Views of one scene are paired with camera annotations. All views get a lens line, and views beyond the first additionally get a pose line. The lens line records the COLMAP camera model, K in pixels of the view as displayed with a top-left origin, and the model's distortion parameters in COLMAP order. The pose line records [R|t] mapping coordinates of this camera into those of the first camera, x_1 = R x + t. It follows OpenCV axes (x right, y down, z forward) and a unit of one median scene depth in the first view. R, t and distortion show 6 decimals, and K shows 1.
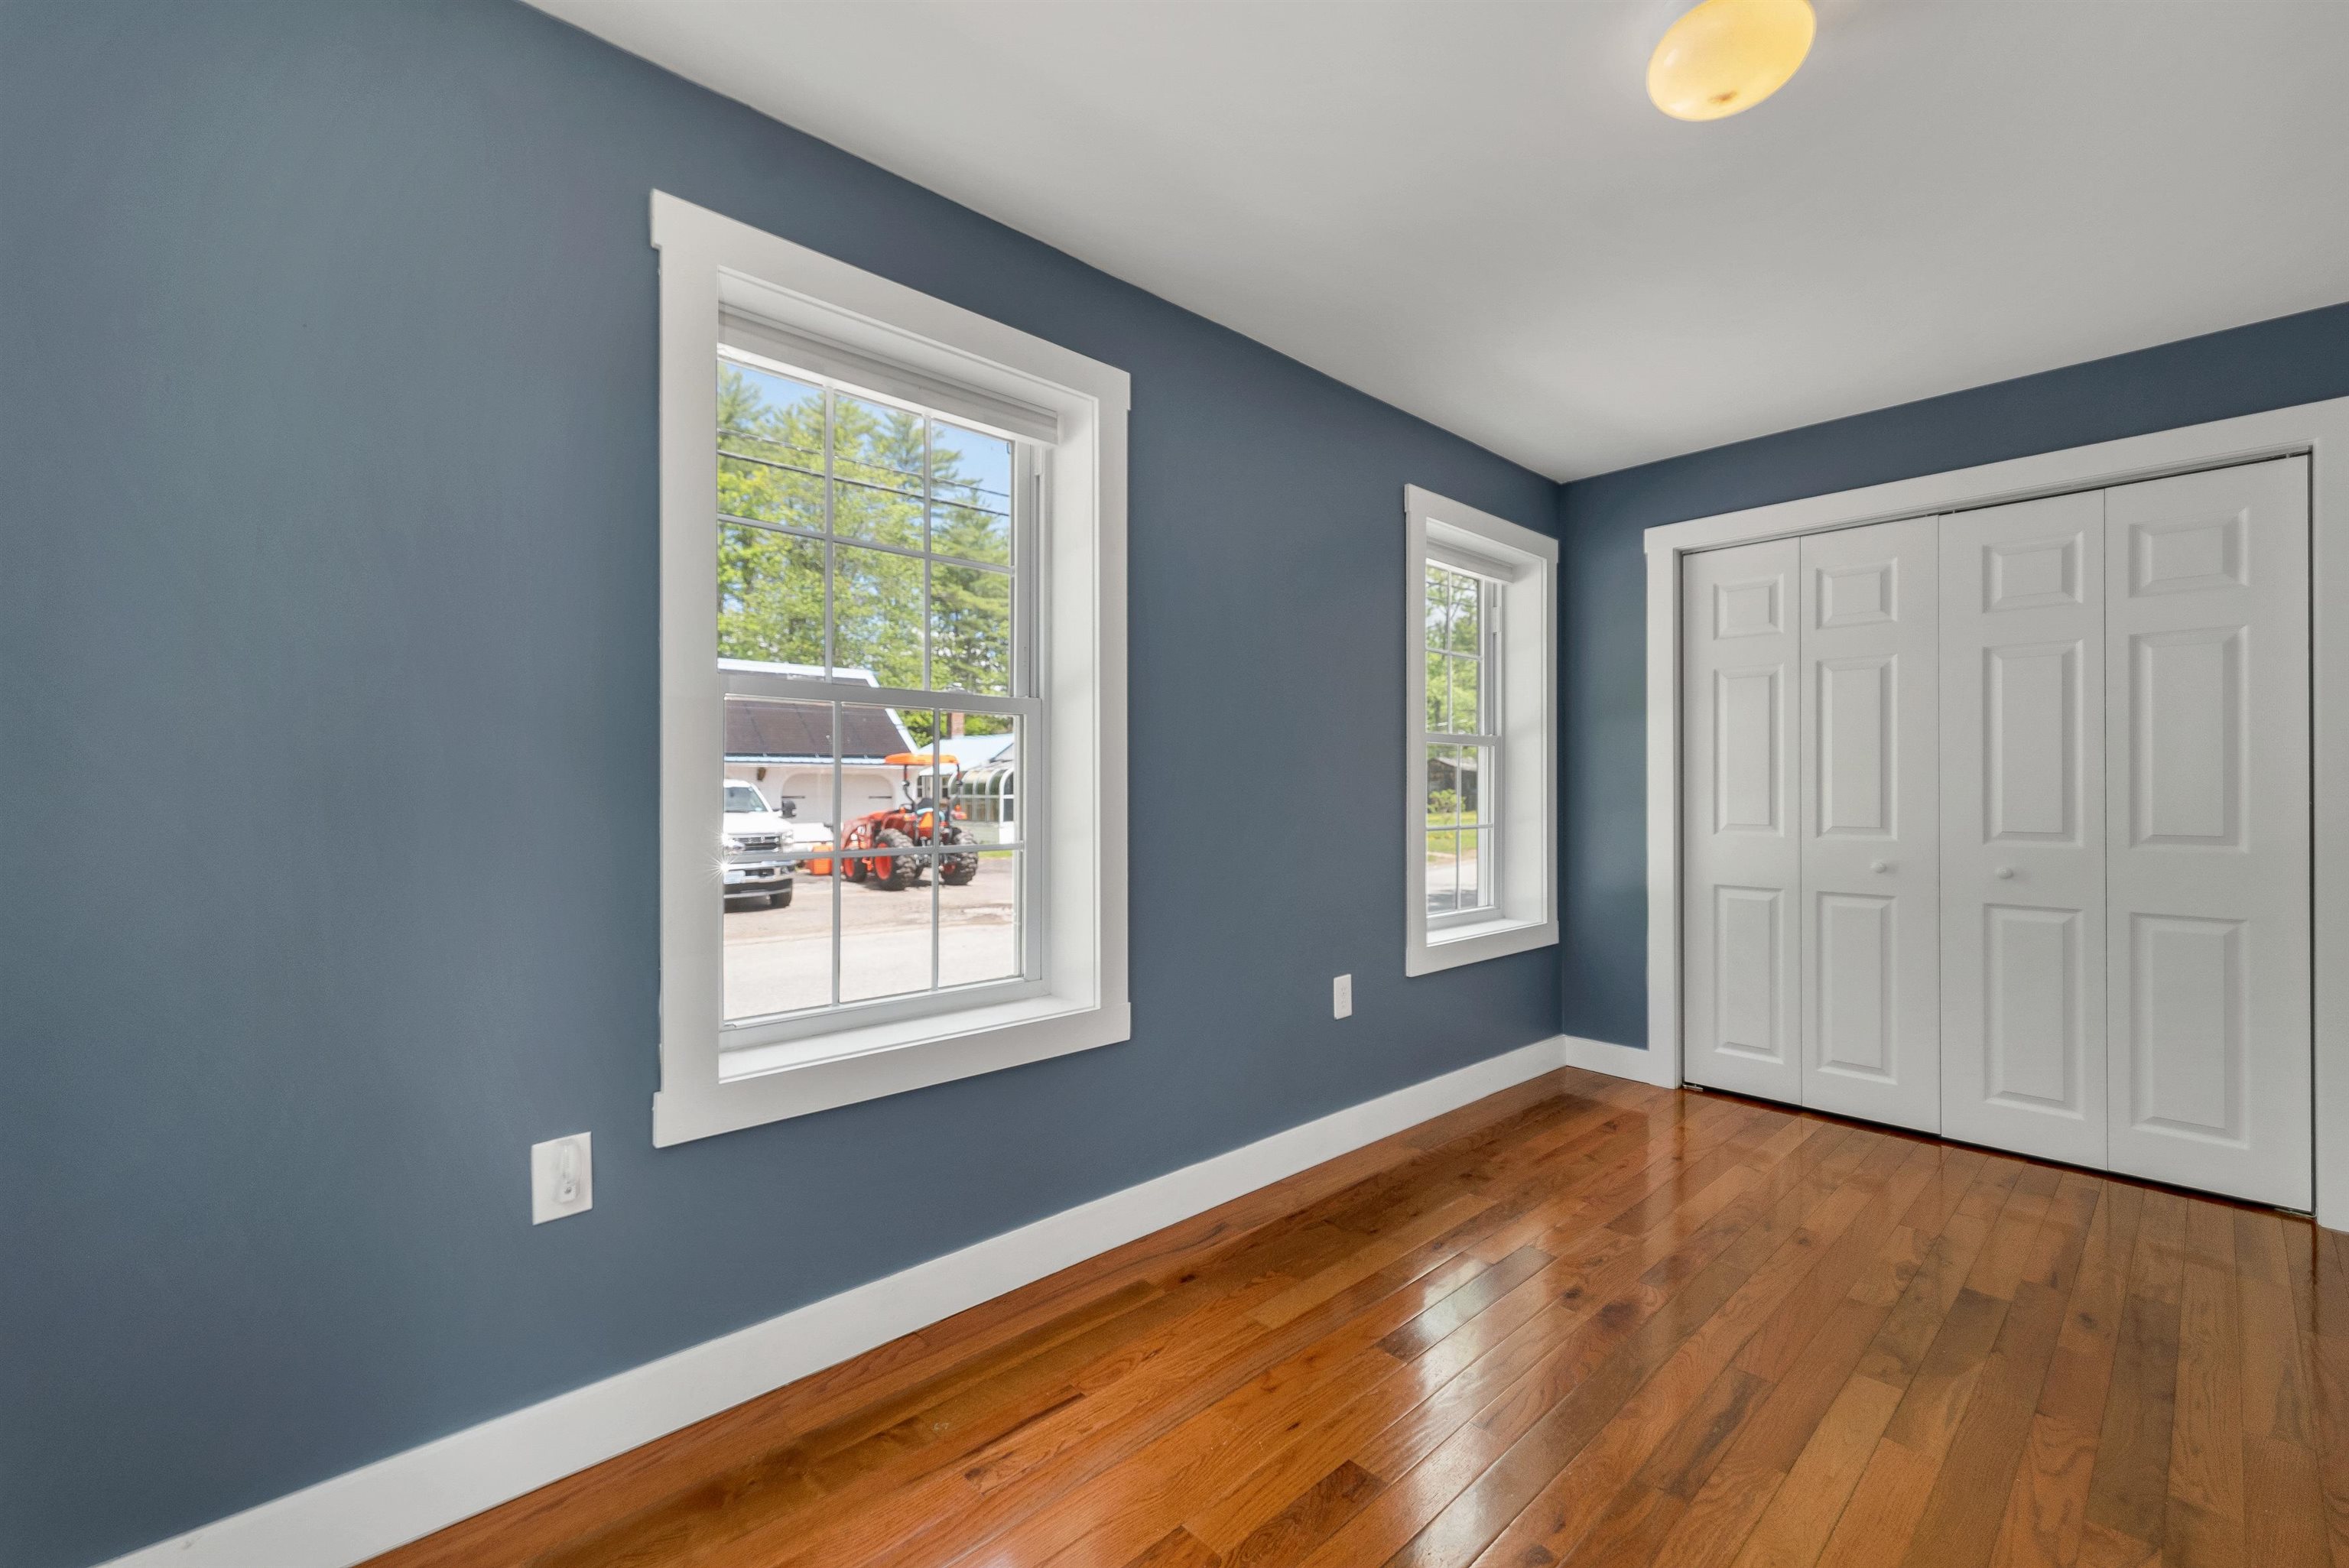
lens RADIAL K [[967.6, 0, 1170.6], [0, 967.6, 803.7], [0, 0, 1]] dist [0.000387, 0.000134]
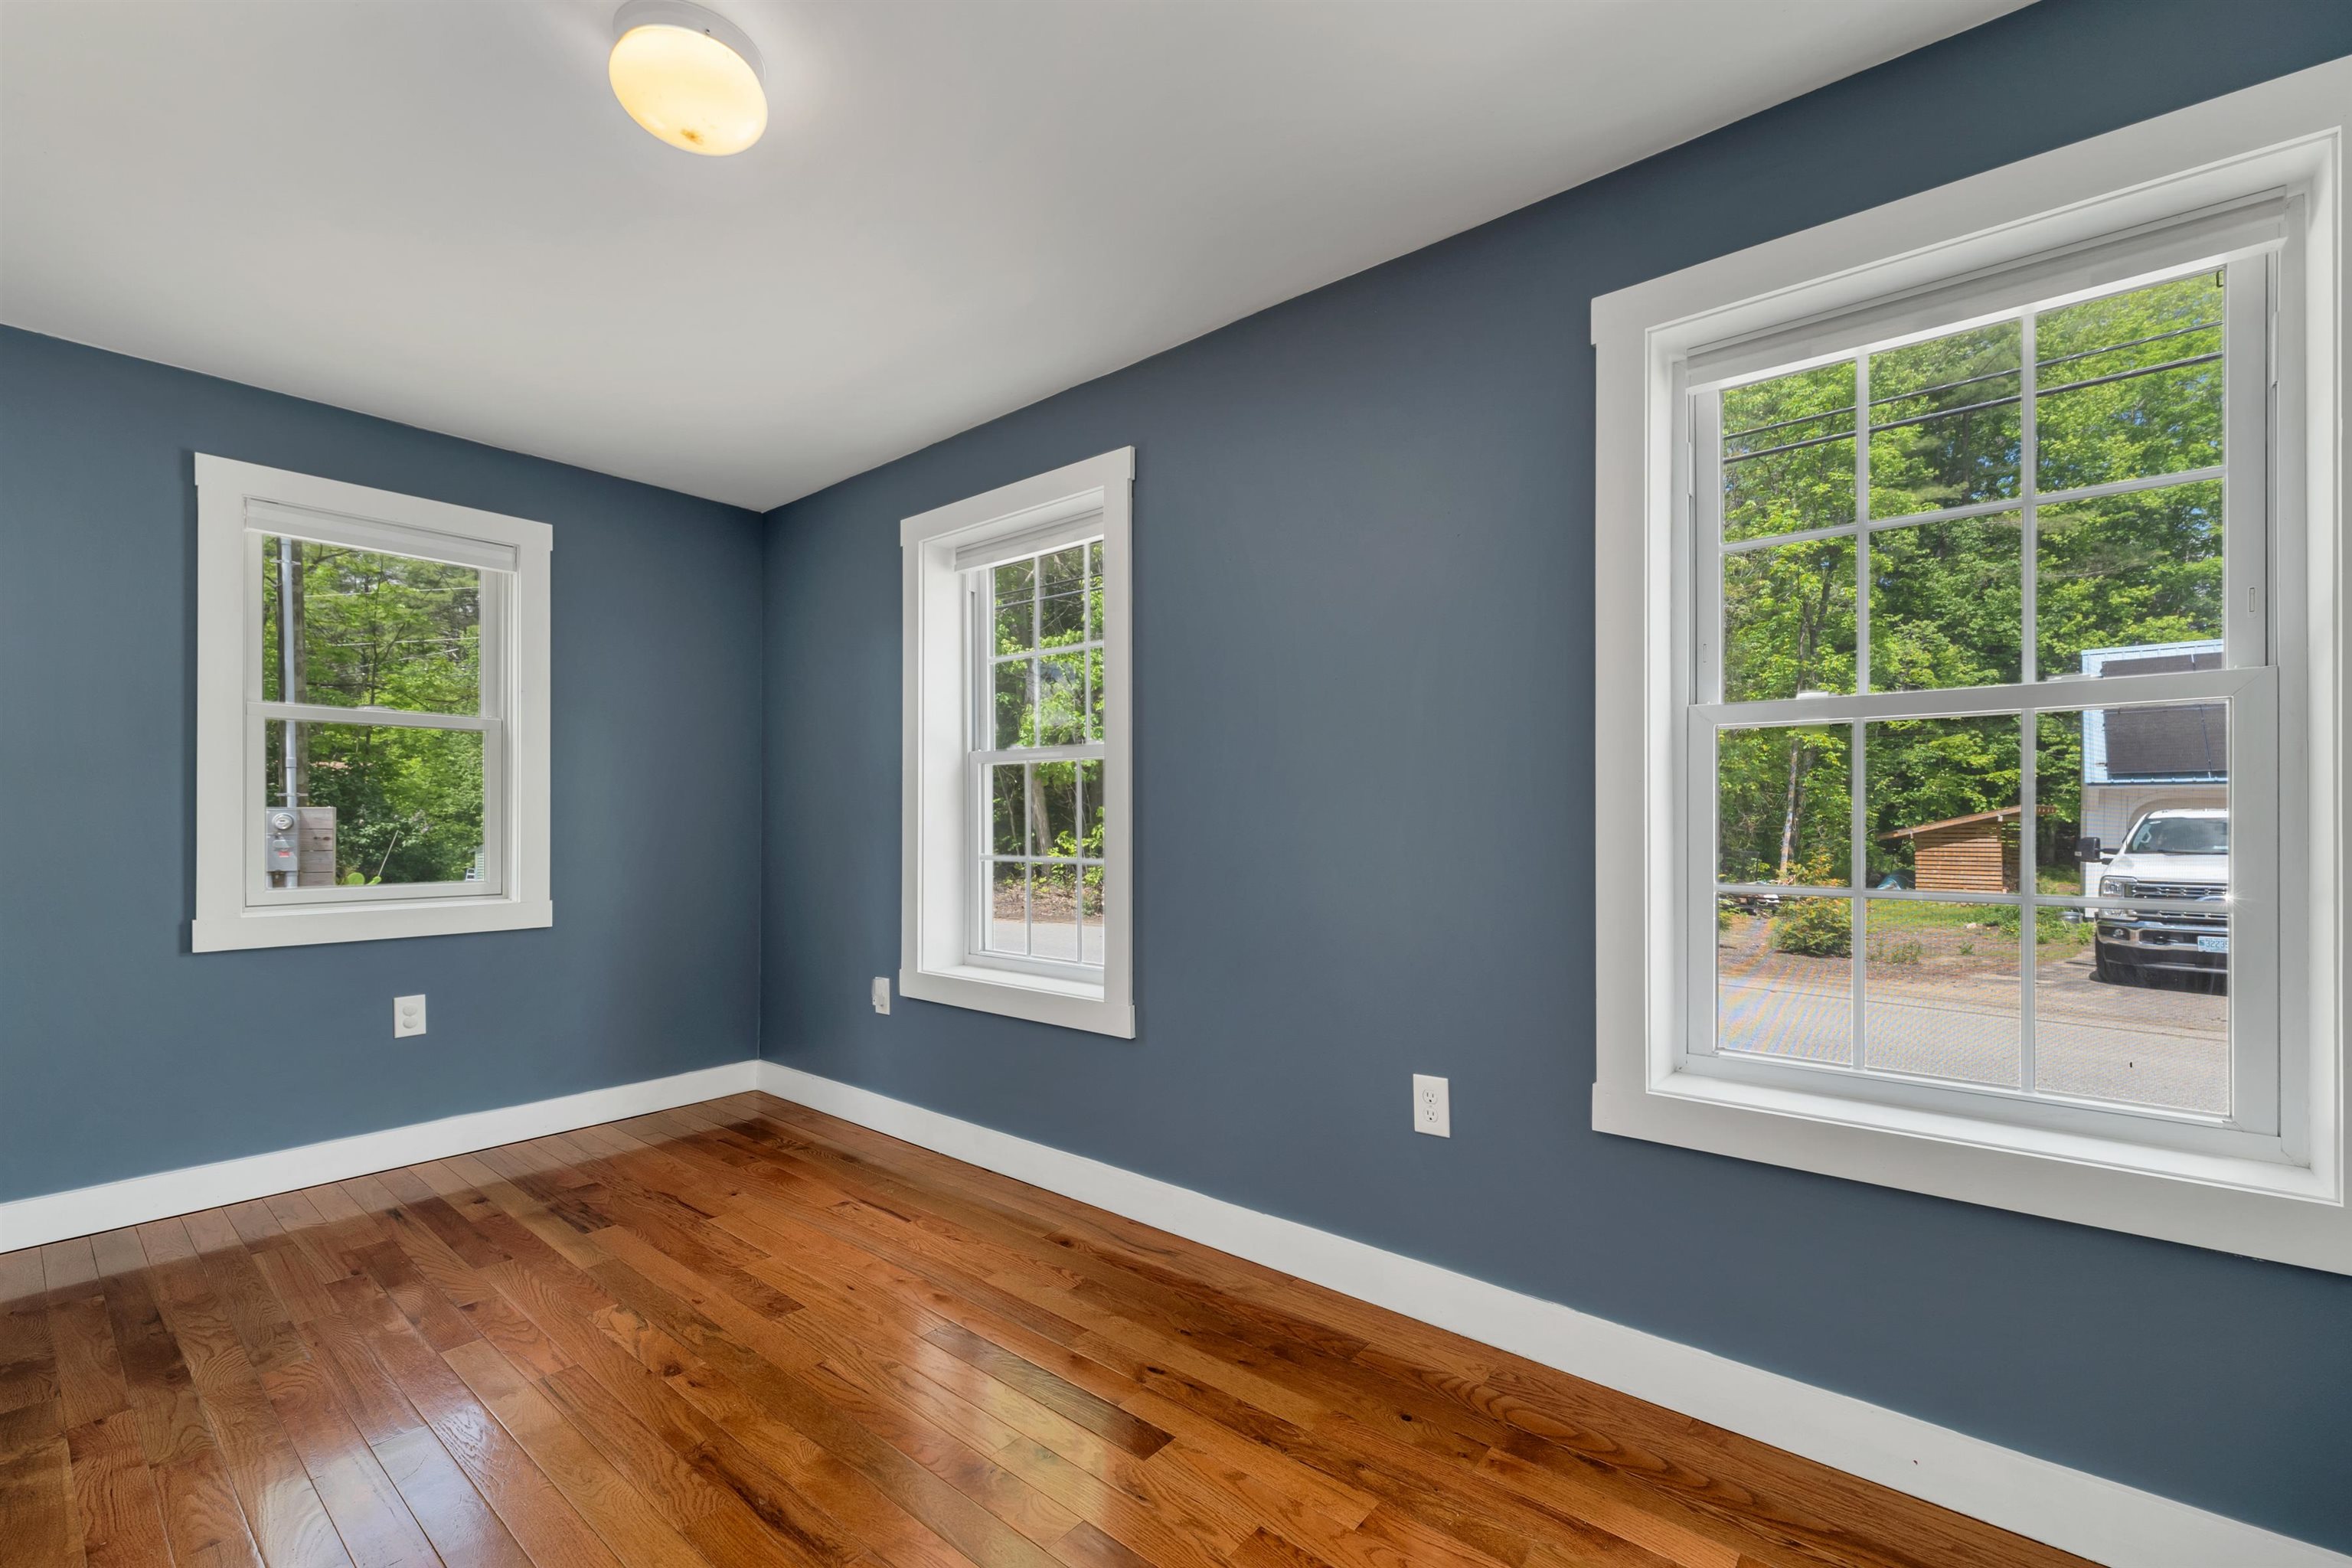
lens RADIAL K [[1002.0, 0, 1166.1], [0, 1002.0, 818.8], [0, 0, 1]] dist [-0.001157, 0.000104]
pose [[0.119410, 0.004587, -0.992834, 1.117103], [-0.008985, 0.999953, 0.003540, -0.015933], [0.992804, 0.008498, 0.119445, 0.900355]]
